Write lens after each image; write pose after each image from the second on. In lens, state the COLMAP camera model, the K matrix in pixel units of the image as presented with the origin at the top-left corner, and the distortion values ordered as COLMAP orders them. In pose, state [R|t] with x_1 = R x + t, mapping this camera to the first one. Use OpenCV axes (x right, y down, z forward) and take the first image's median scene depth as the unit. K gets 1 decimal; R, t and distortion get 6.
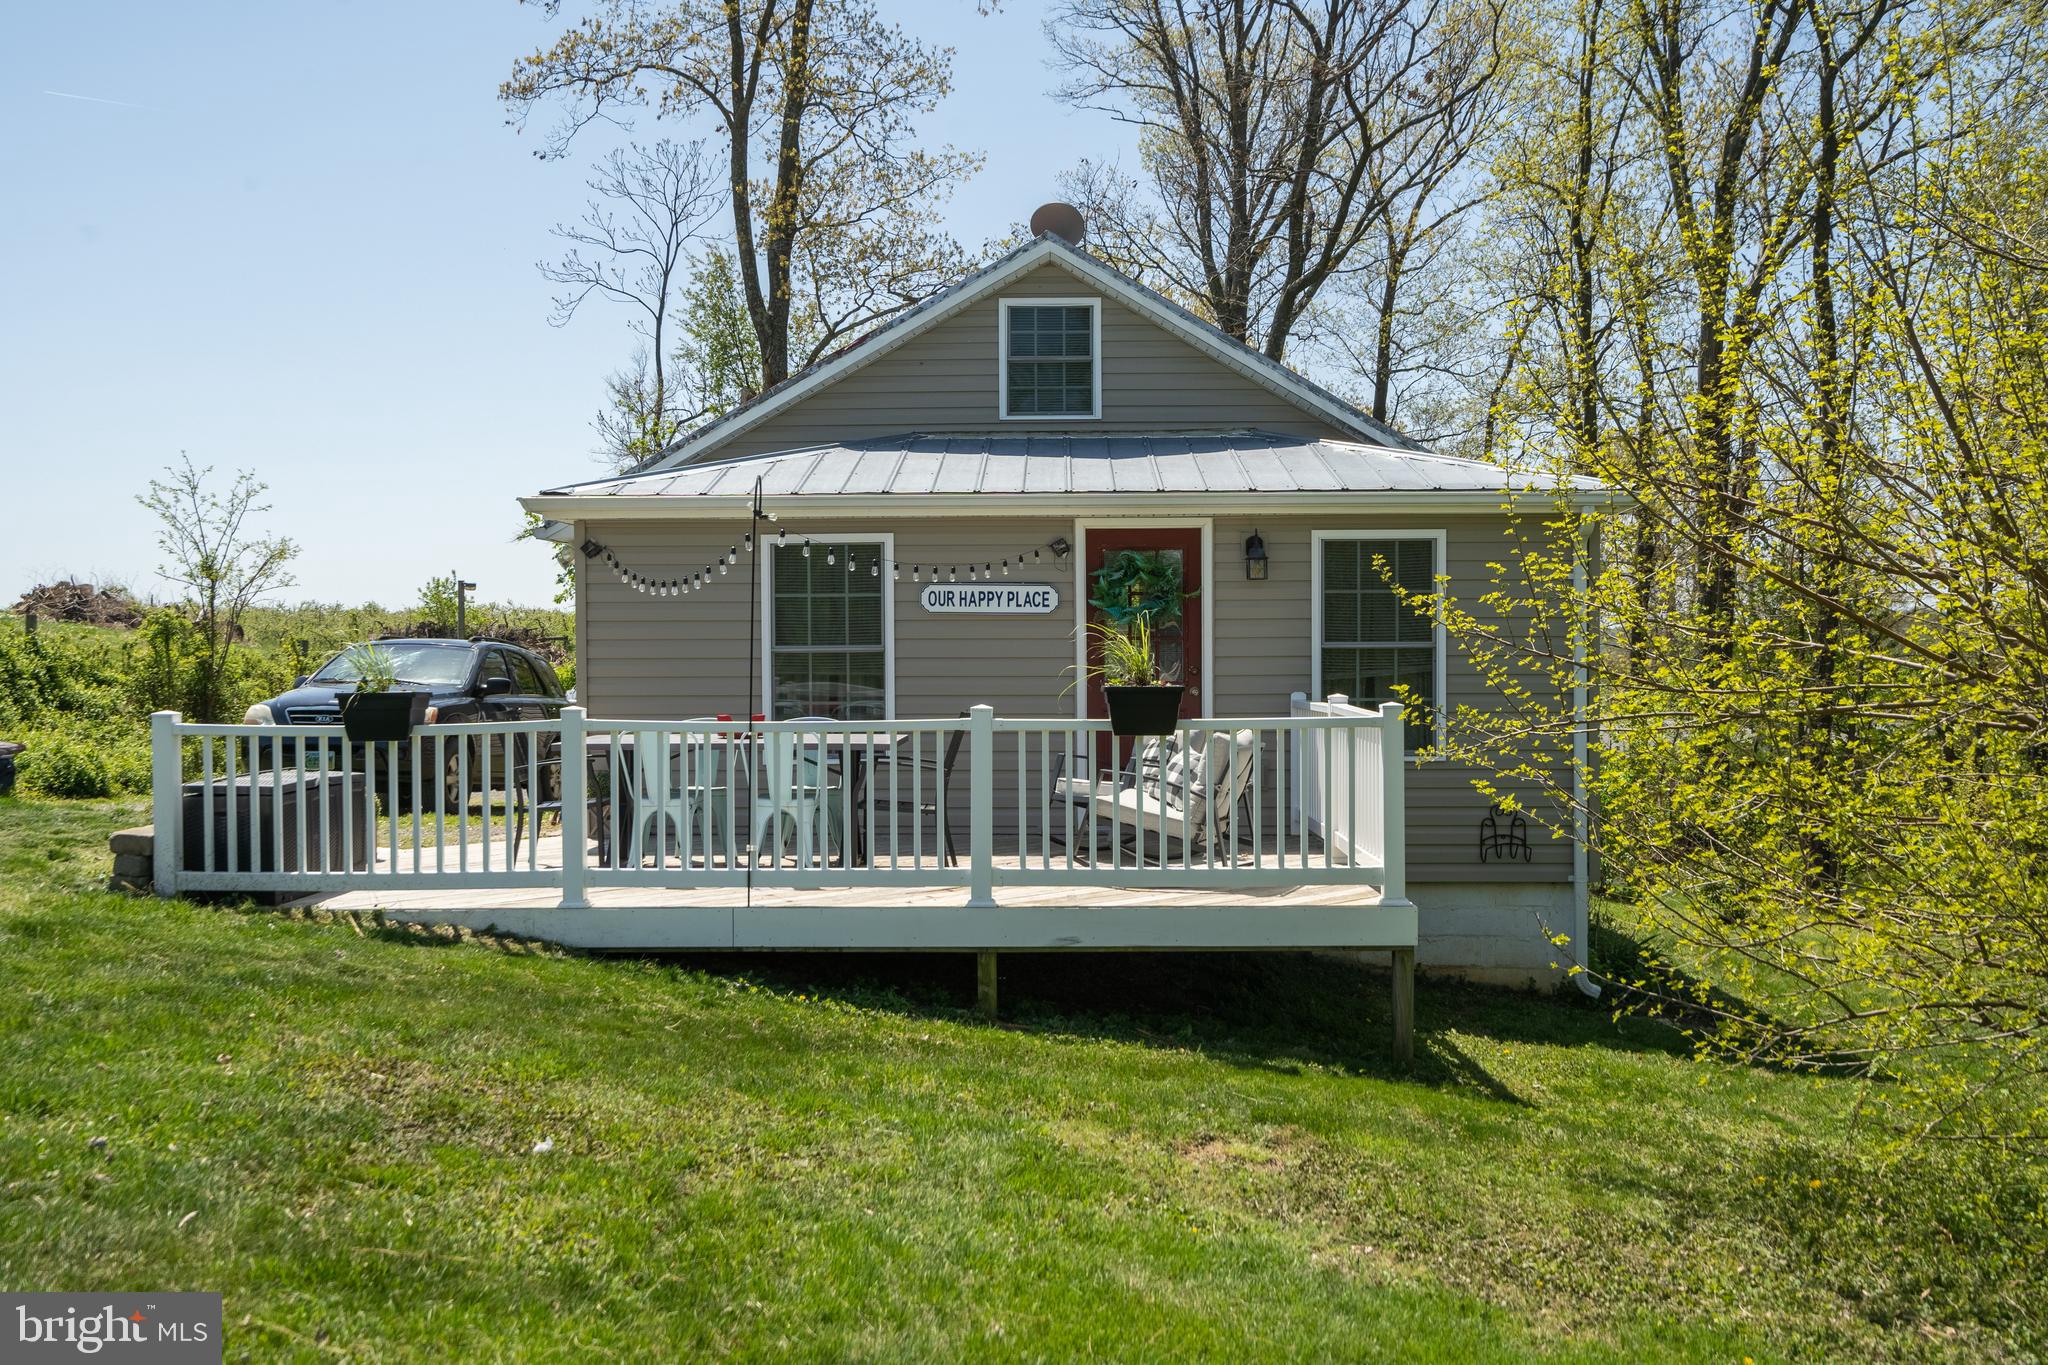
lens RADIAL K [[1796.3, 0, 1024.0], [0, 1796.3, 682.5], [0, 0, 1]] dist [-0.014323, -0.004608]
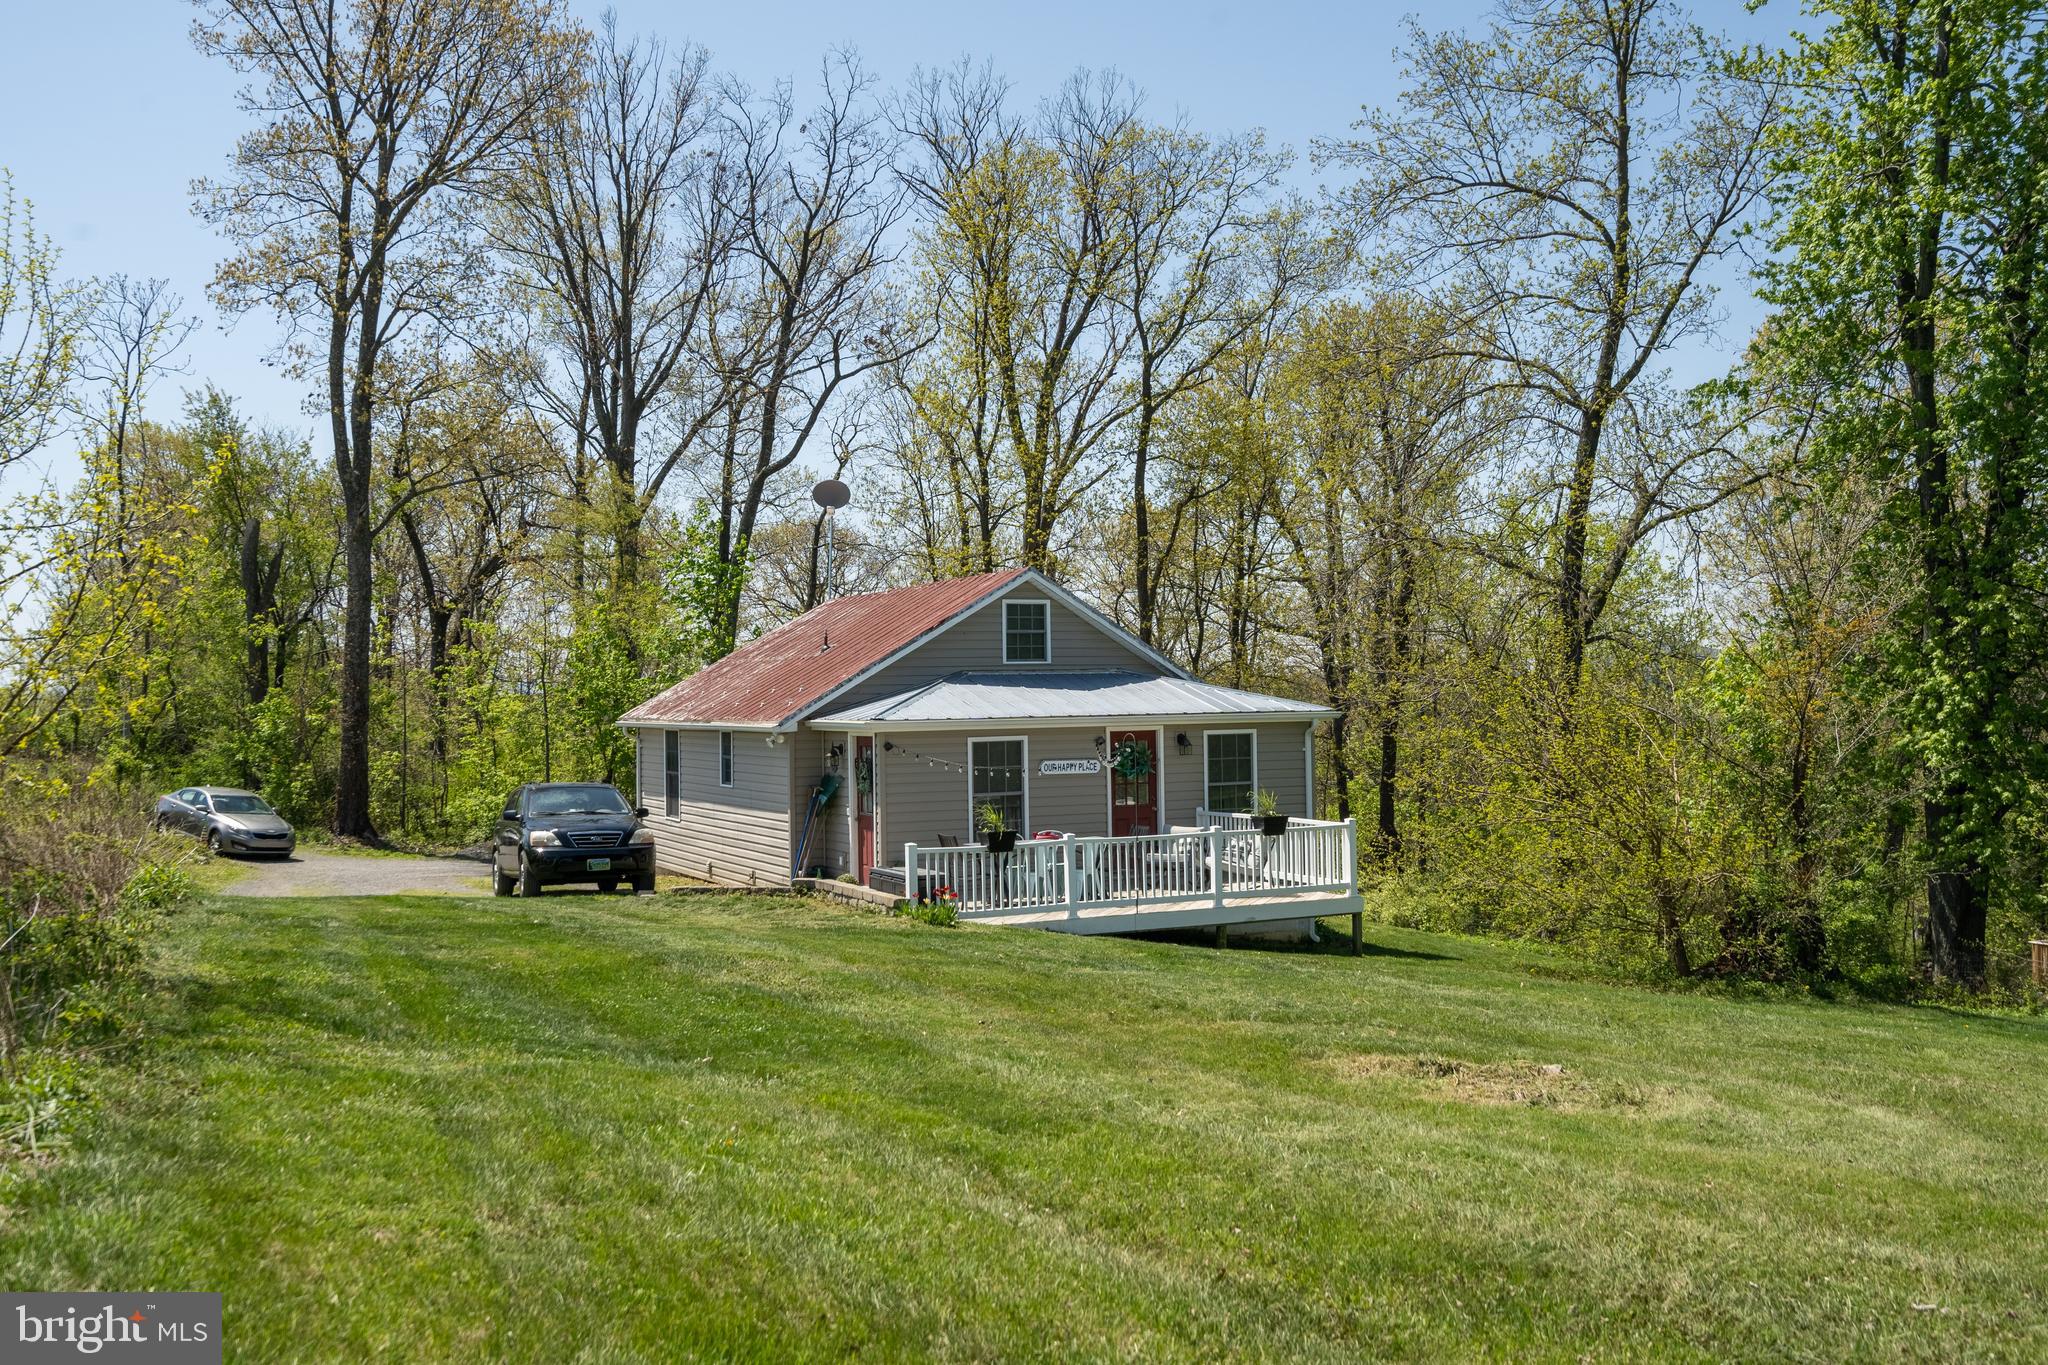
lens RADIAL K [[1796.3, 0, 1024.0], [0, 1796.3, 682.5], [0, 0, 1]] dist [-0.014323, -0.004608]
pose [[0.880684, -0.002335, 0.473698, -1.021111], [0.019316, 0.999333, -0.030986, -0.080688], [-0.473309, 0.036438, 0.880142, -0.755528]]
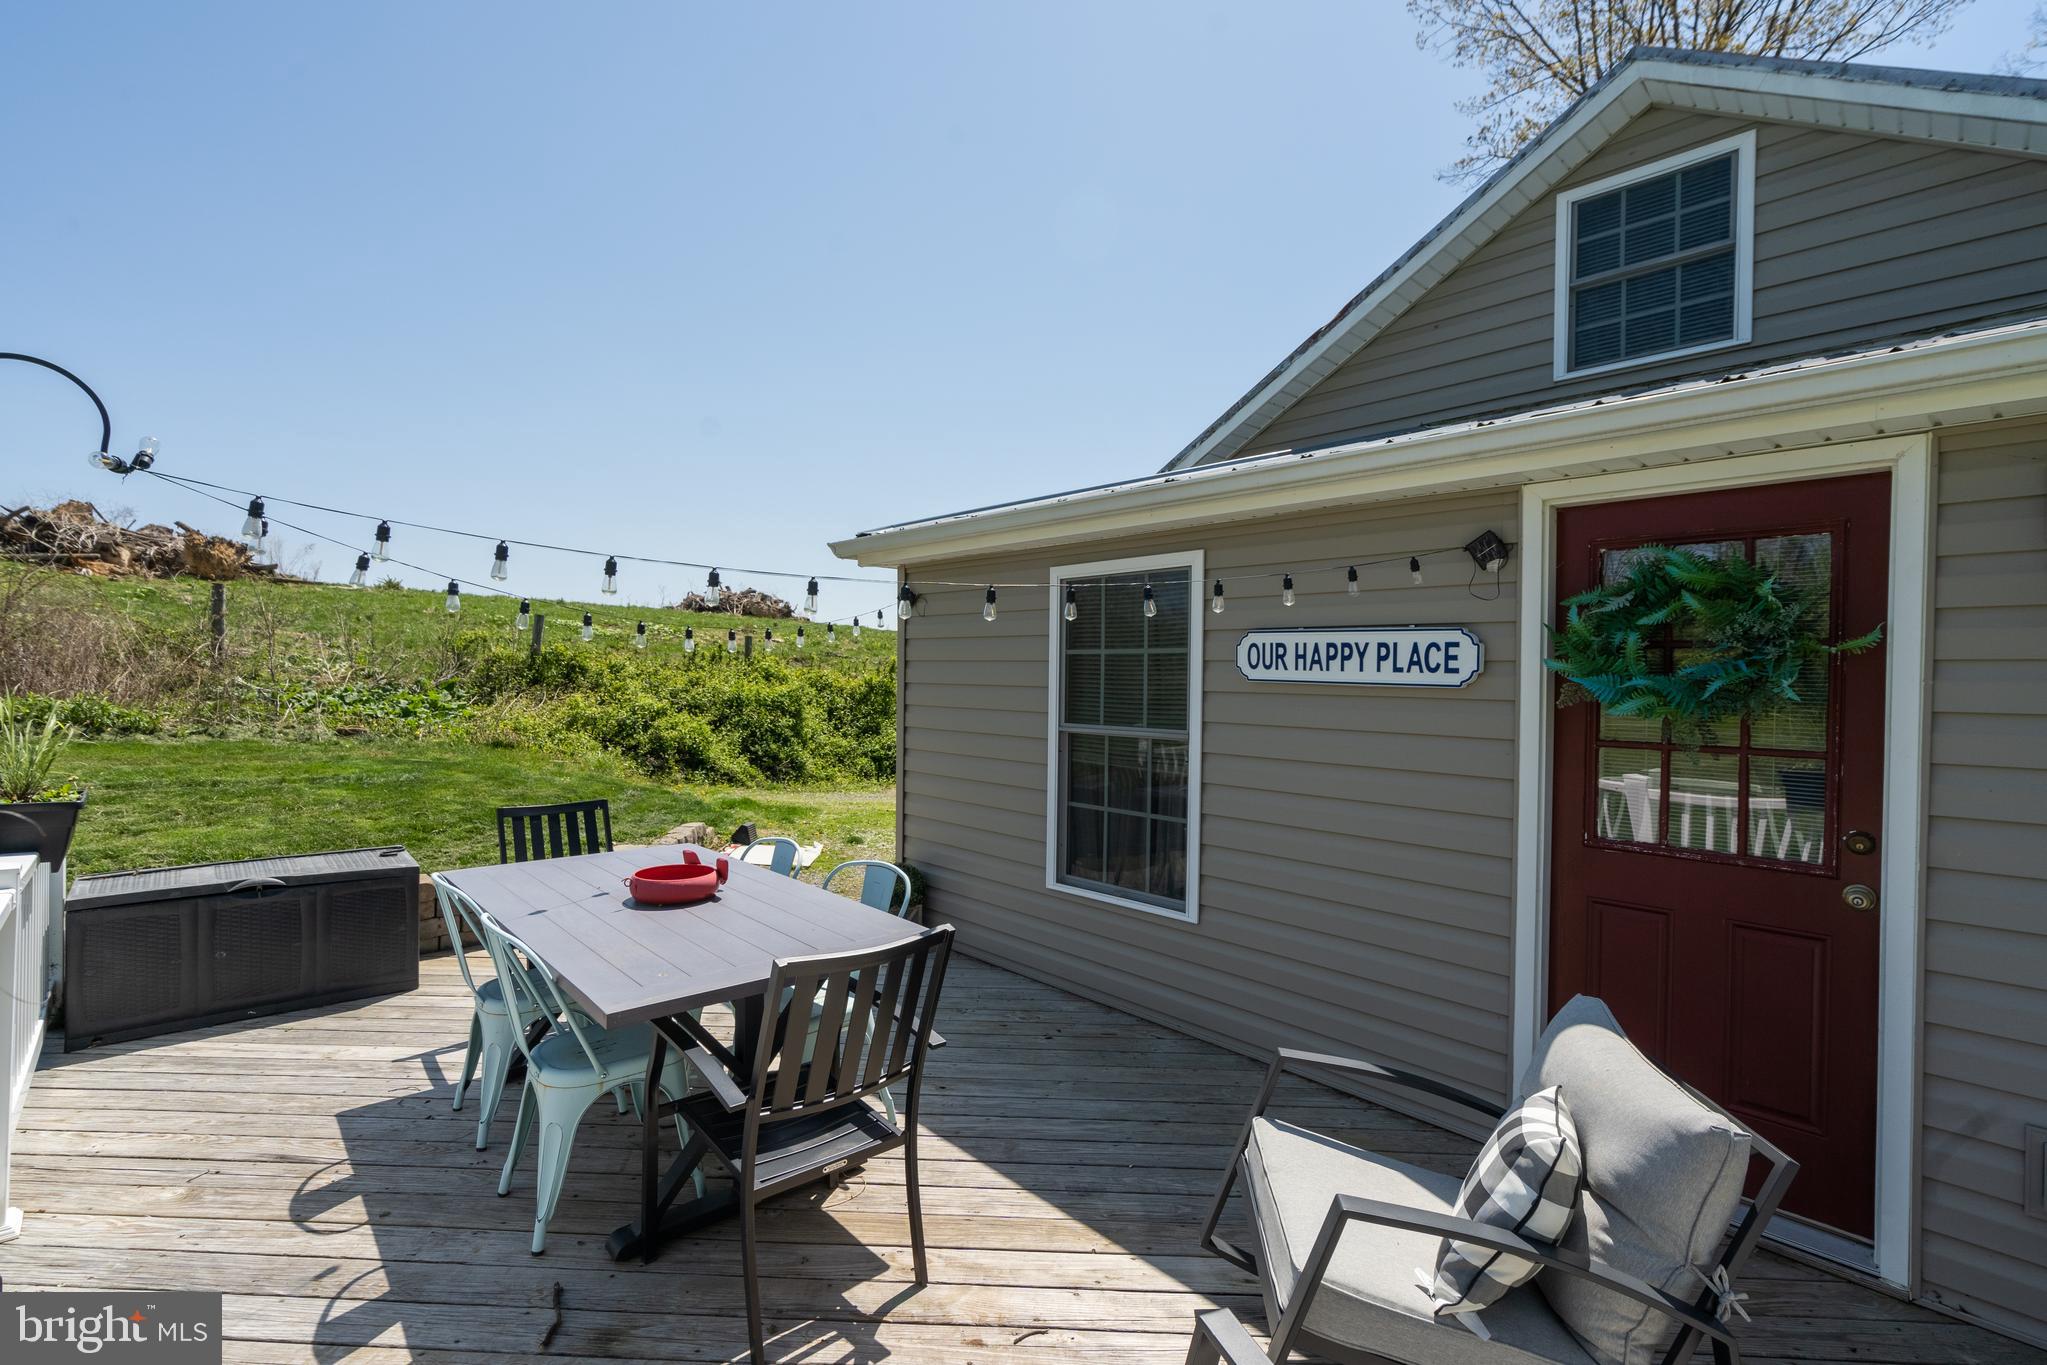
lens RADIAL K [[922.8, 0, 1018.1], [0, 922.8, 676.7], [0, 0, 1]] dist [-0.007240, 0.000238]
pose [[0.679626, 0.015294, -0.733400, 0.116434], [-0.034970, 0.999321, -0.011567, -0.033928], [0.732725, 0.033508, 0.679699, 0.740342]]
